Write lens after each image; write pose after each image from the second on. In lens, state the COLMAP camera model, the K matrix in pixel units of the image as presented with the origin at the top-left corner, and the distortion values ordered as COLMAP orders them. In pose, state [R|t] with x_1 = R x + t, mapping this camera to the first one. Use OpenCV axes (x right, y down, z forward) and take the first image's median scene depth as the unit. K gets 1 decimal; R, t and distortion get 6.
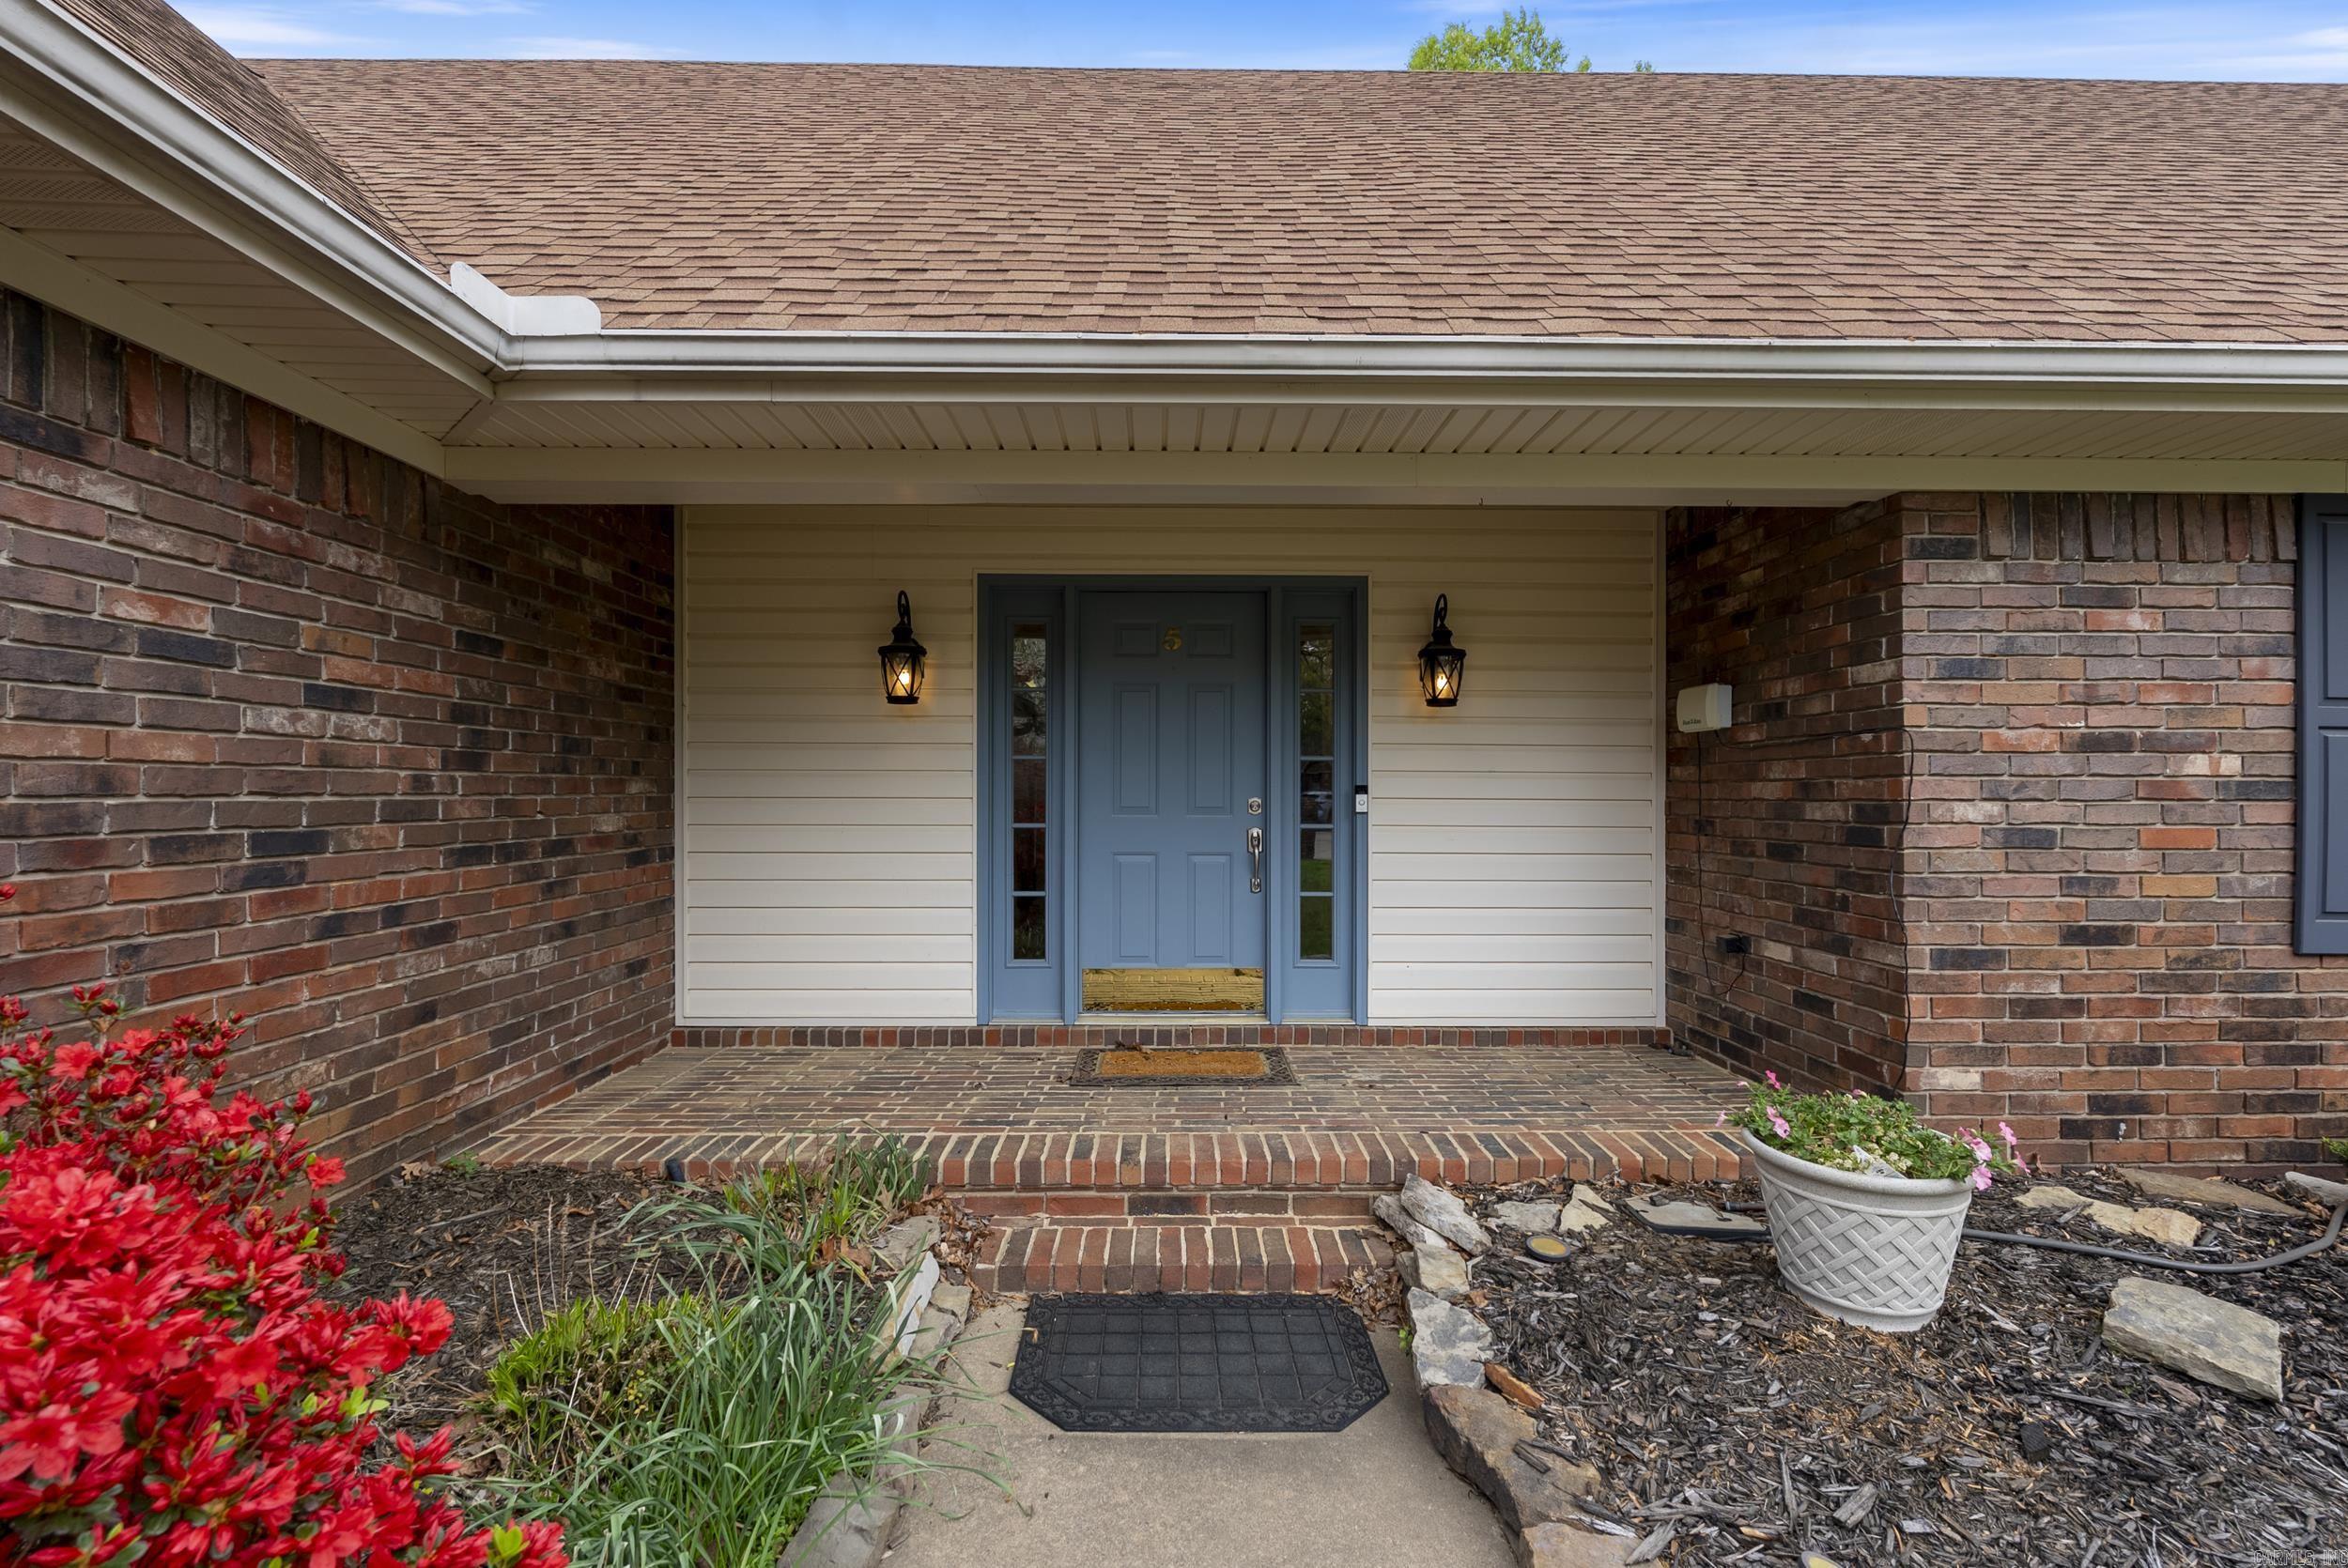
lens RADIAL K [[1037.9, 0, 1170.5], [0, 1037.9, 776.4], [0, 0, 1]] dist [-0.009968, 0.002621]
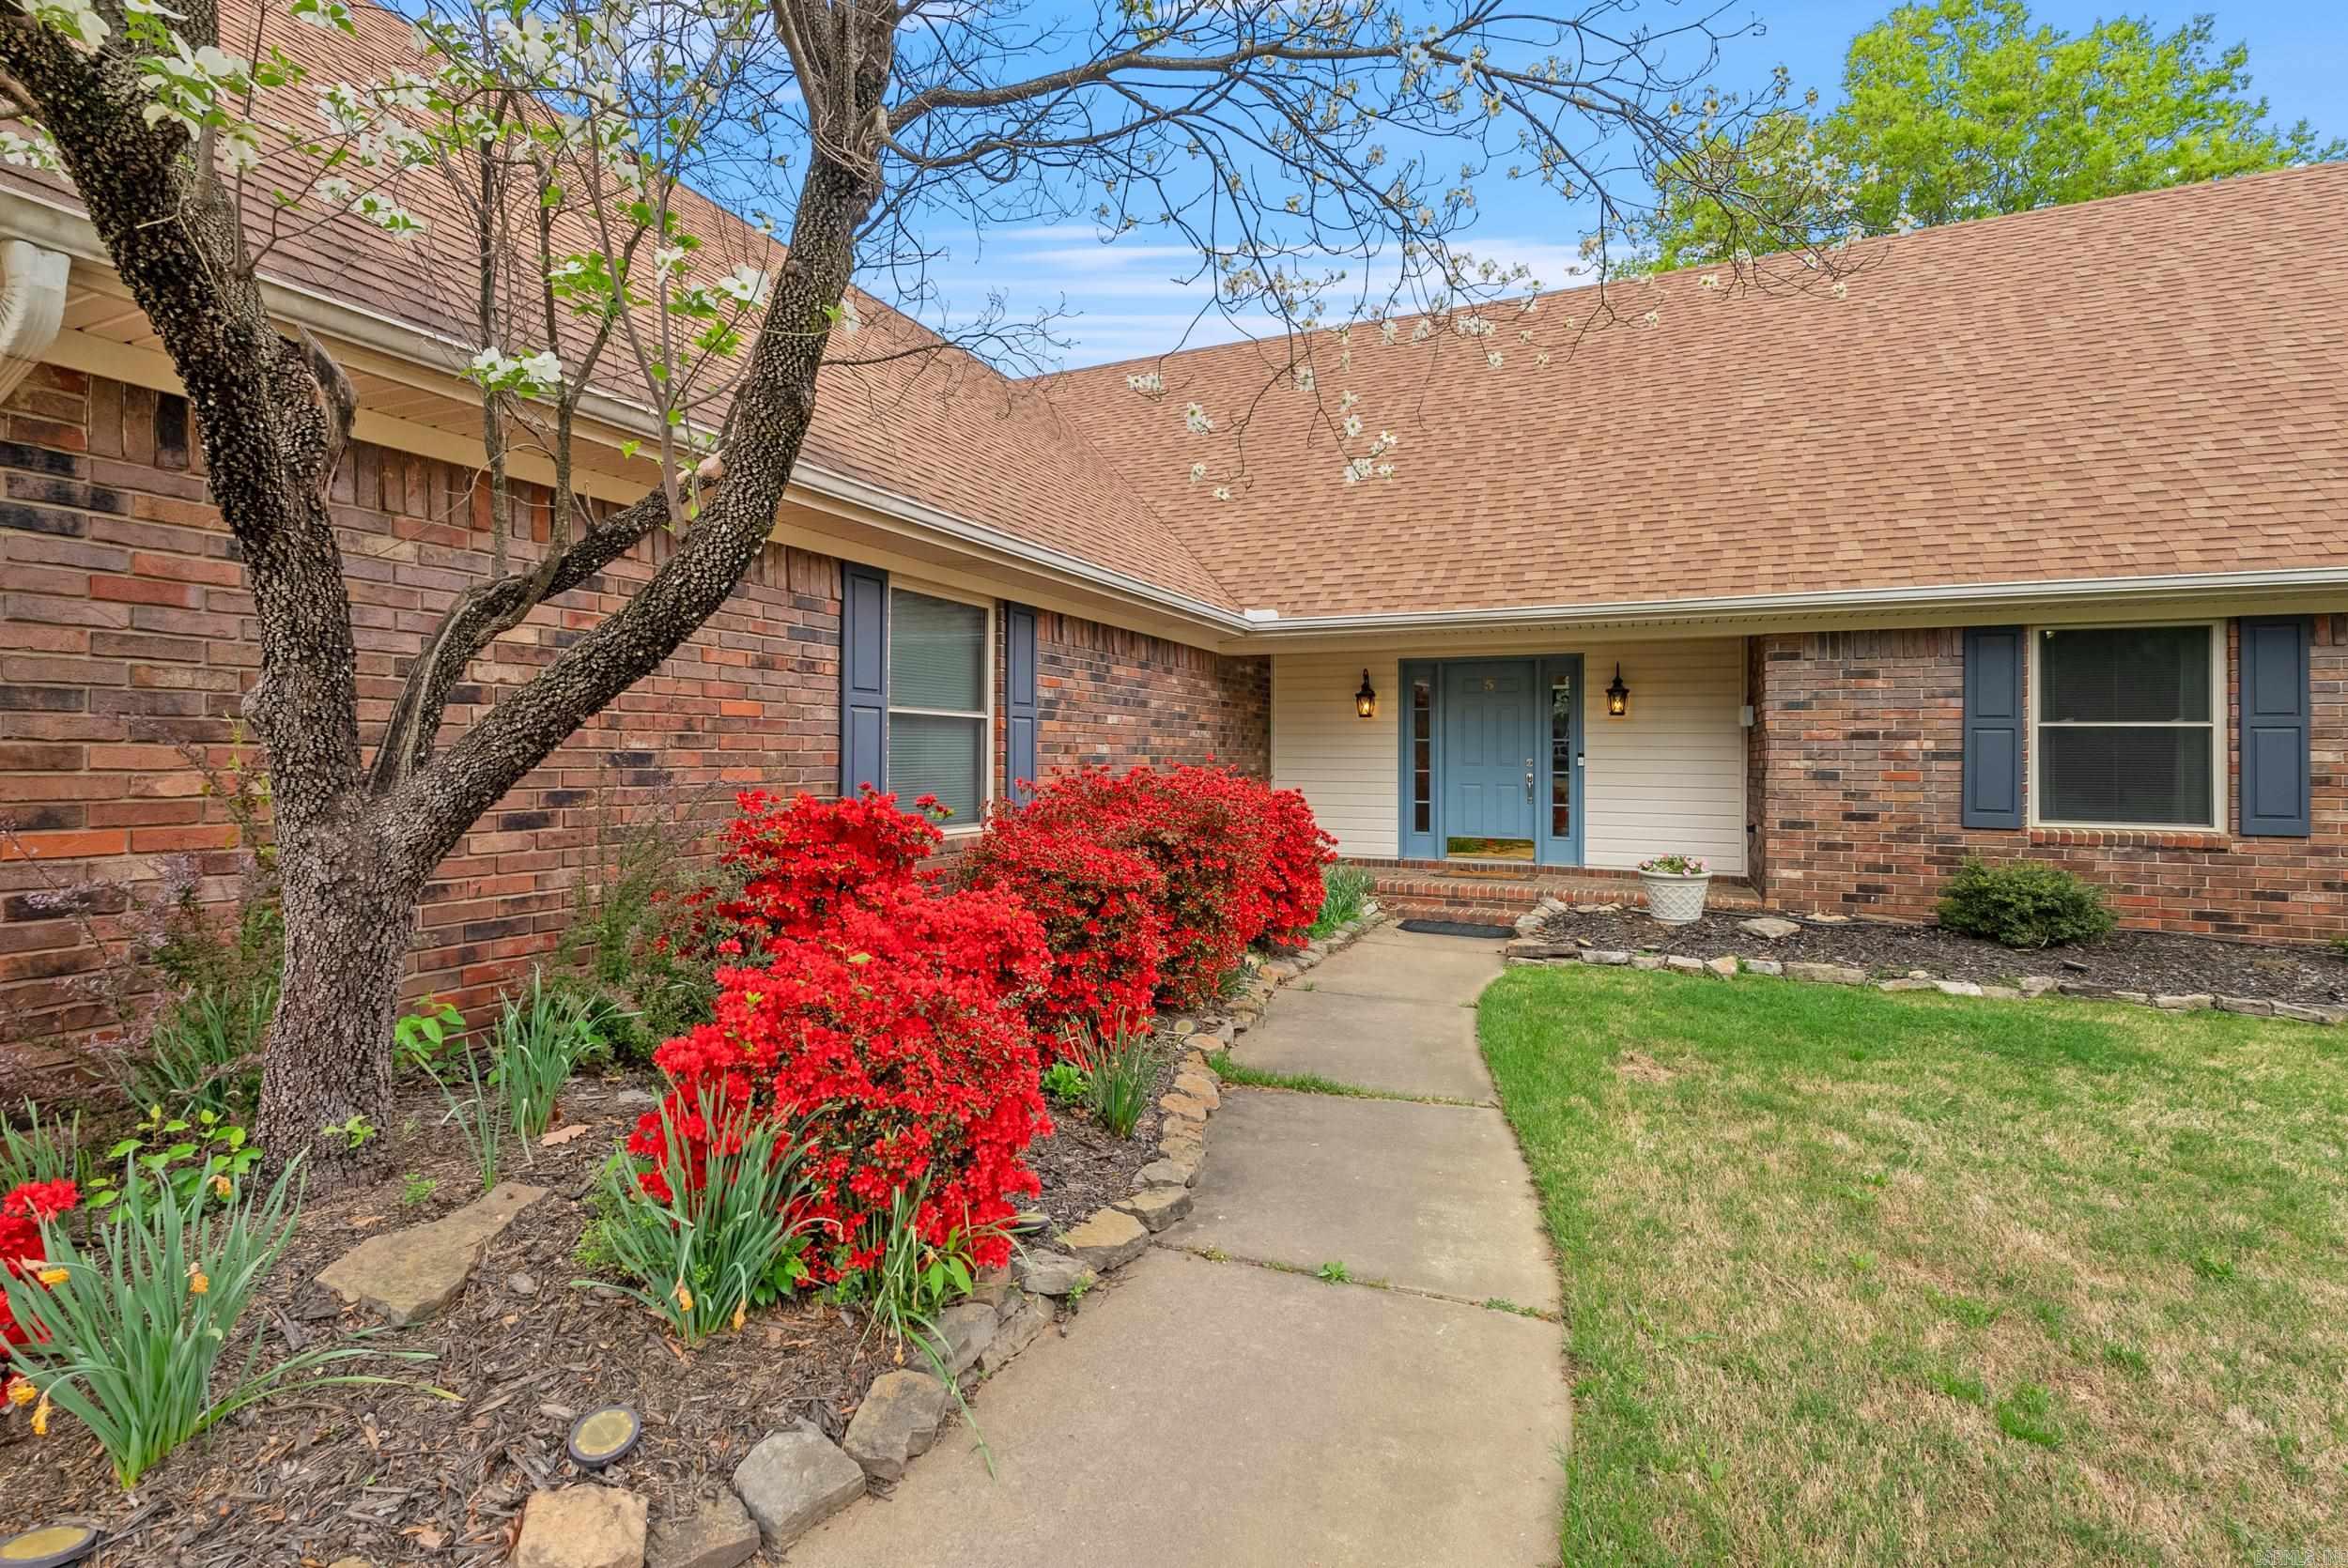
lens RADIAL K [[1037.9, 0, 1172.0], [0, 1037.9, 744.1], [0, 0, 1]] dist [-0.009968, 0.002621]
pose [[0.905350, -0.000885, -0.424665, 0.474077], [0.000604, 1.000000, -0.000797, -0.011997], [0.424665, 0.000465, 0.905350, -1.818425]]
